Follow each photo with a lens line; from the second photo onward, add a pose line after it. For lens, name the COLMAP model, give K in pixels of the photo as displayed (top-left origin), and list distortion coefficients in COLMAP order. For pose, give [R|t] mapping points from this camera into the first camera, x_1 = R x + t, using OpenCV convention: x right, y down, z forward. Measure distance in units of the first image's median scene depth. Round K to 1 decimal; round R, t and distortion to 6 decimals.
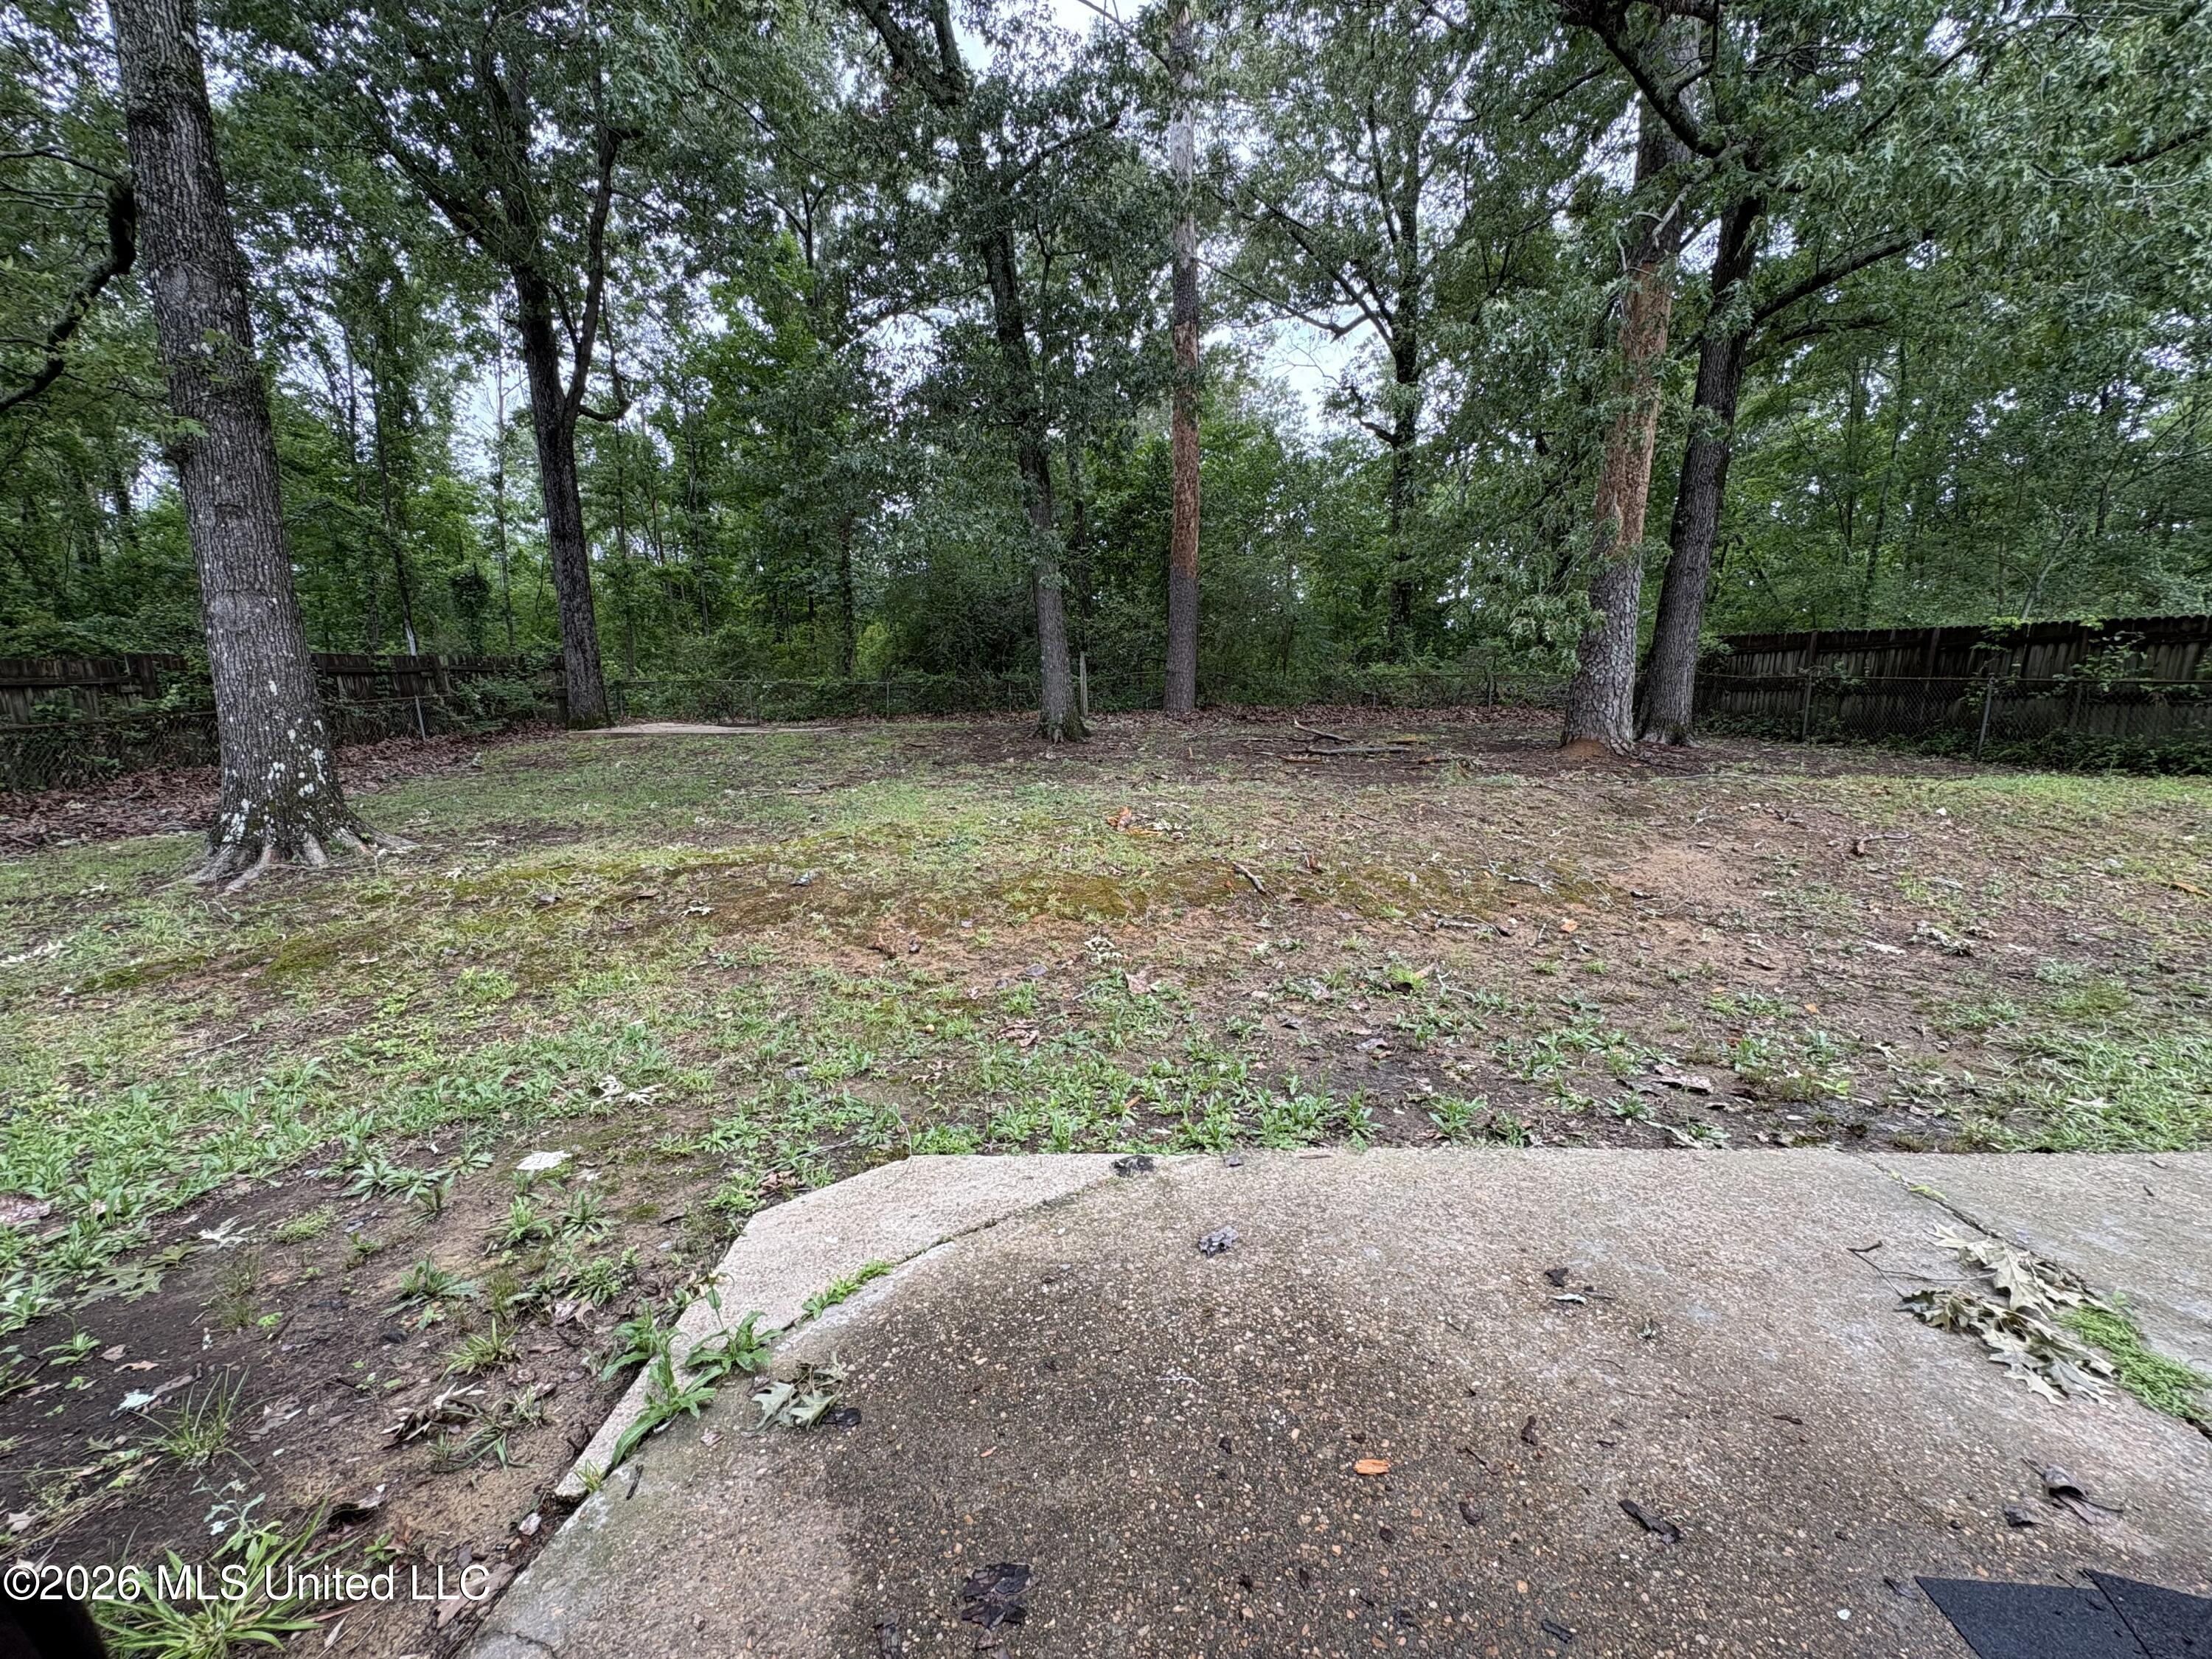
lens RADIAL K [[885.8, 0, 1112.9], [0, 885.8, 833.9], [0, 0, 1]] dist [0.002489, 0.000115]
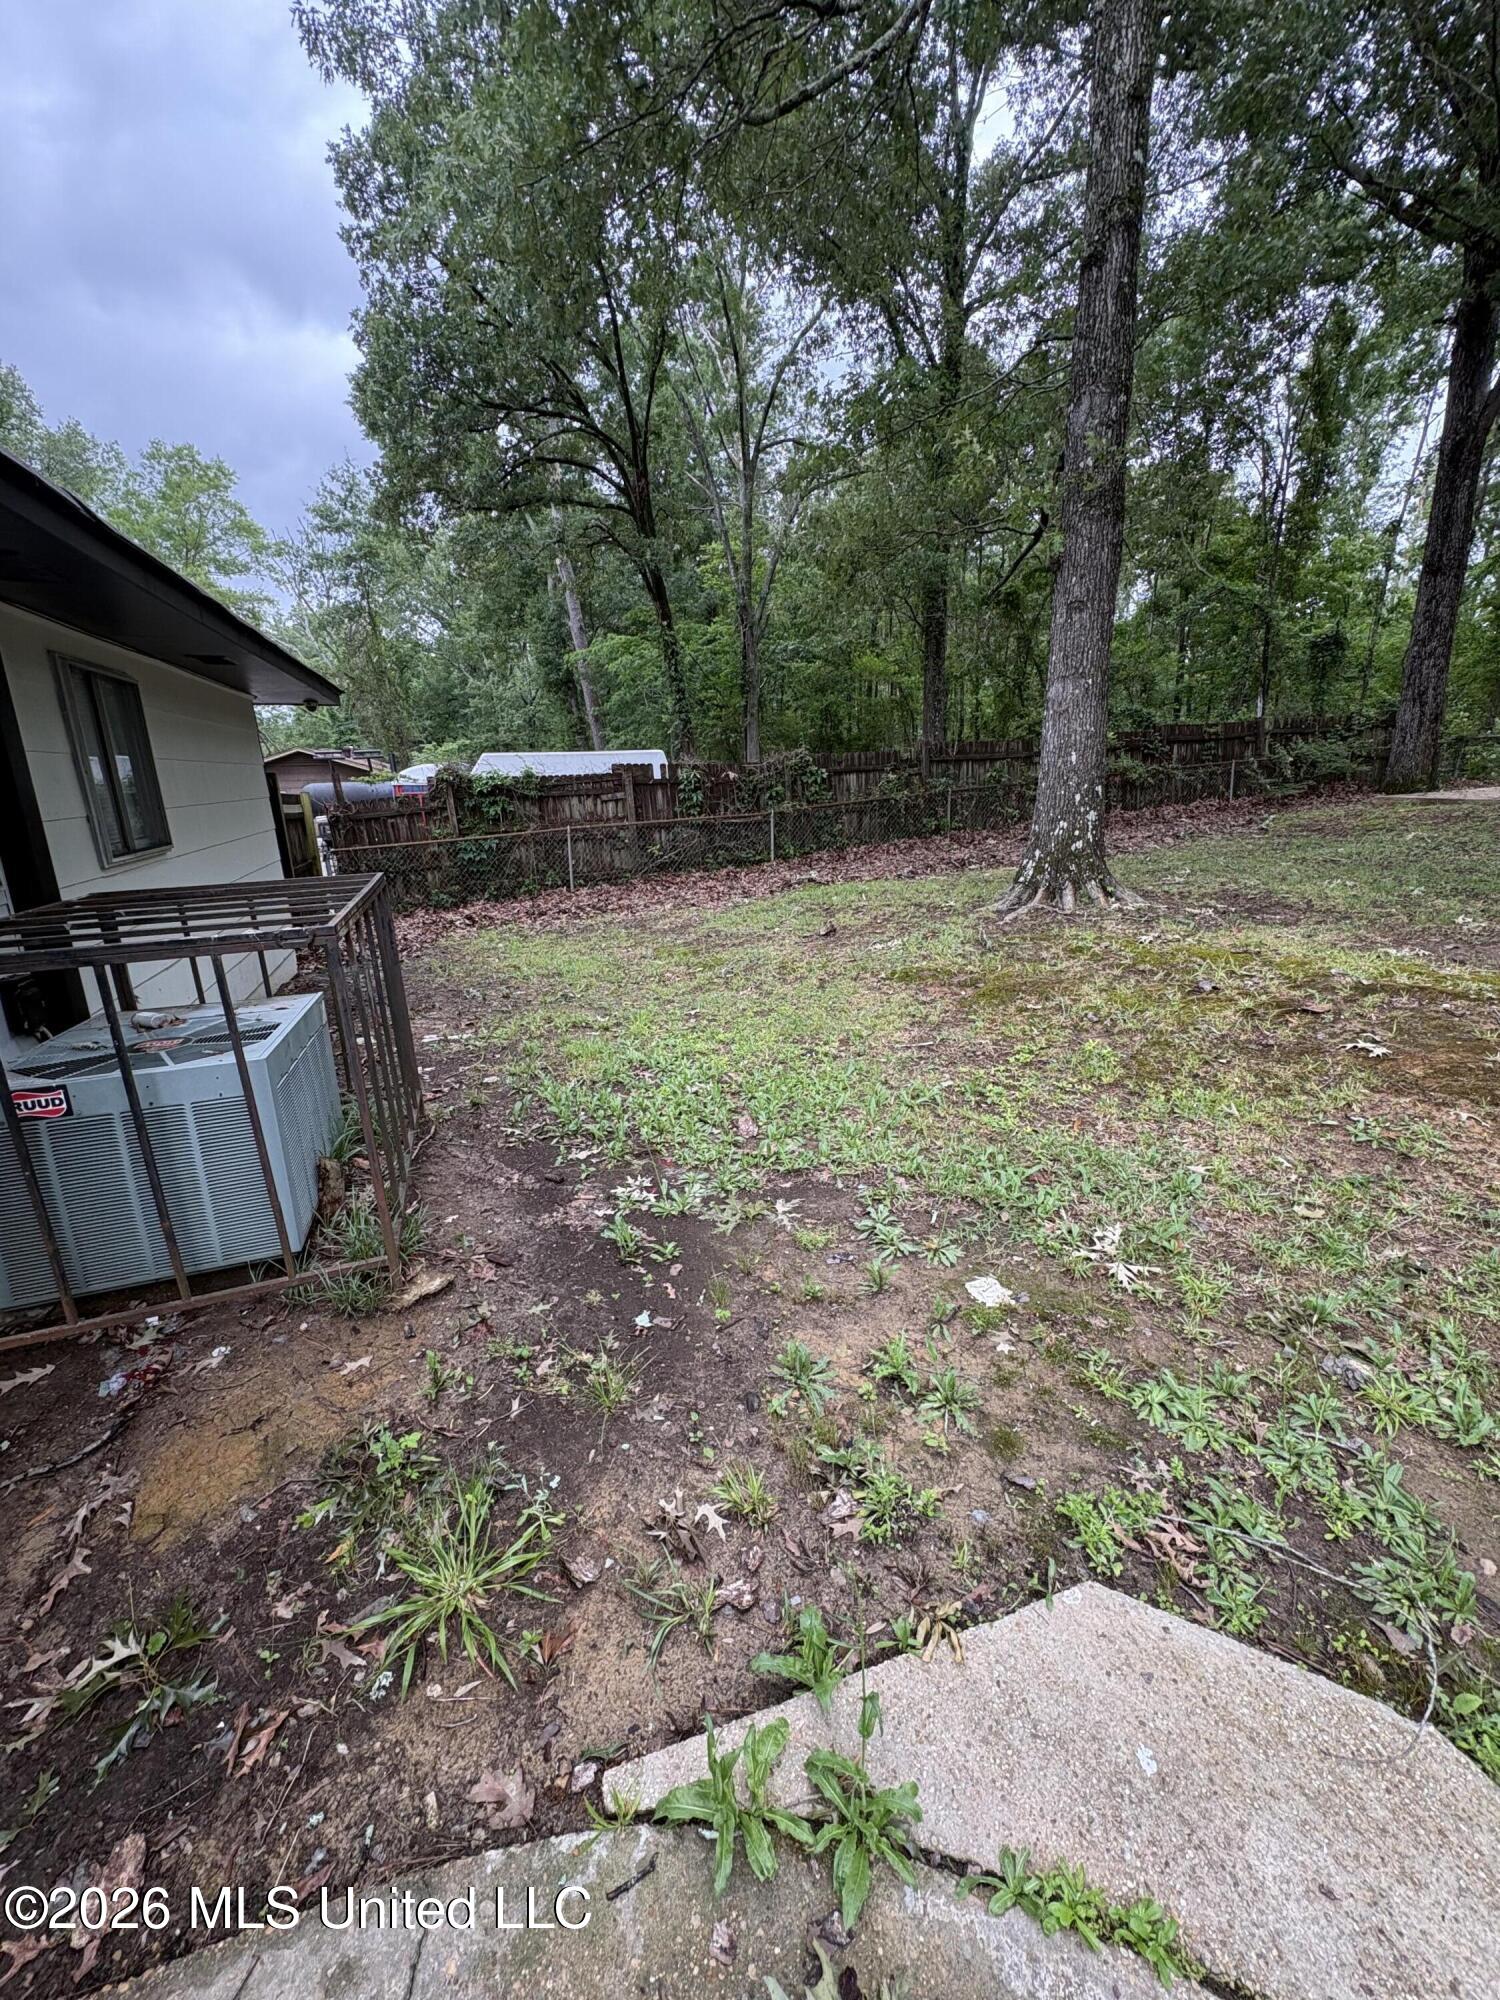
lens RADIAL K [[800.9, 0, 749.7], [0, 800.9, 995.3], [0, 0, 1]] dist [0.002489, 0.000115]
pose [[0.330726, 0.249394, -0.910178, -0.021424], [-0.124238, 0.967562, 0.219974, -0.036819], [0.935513, 0.040328, 0.350982, 0.215537]]
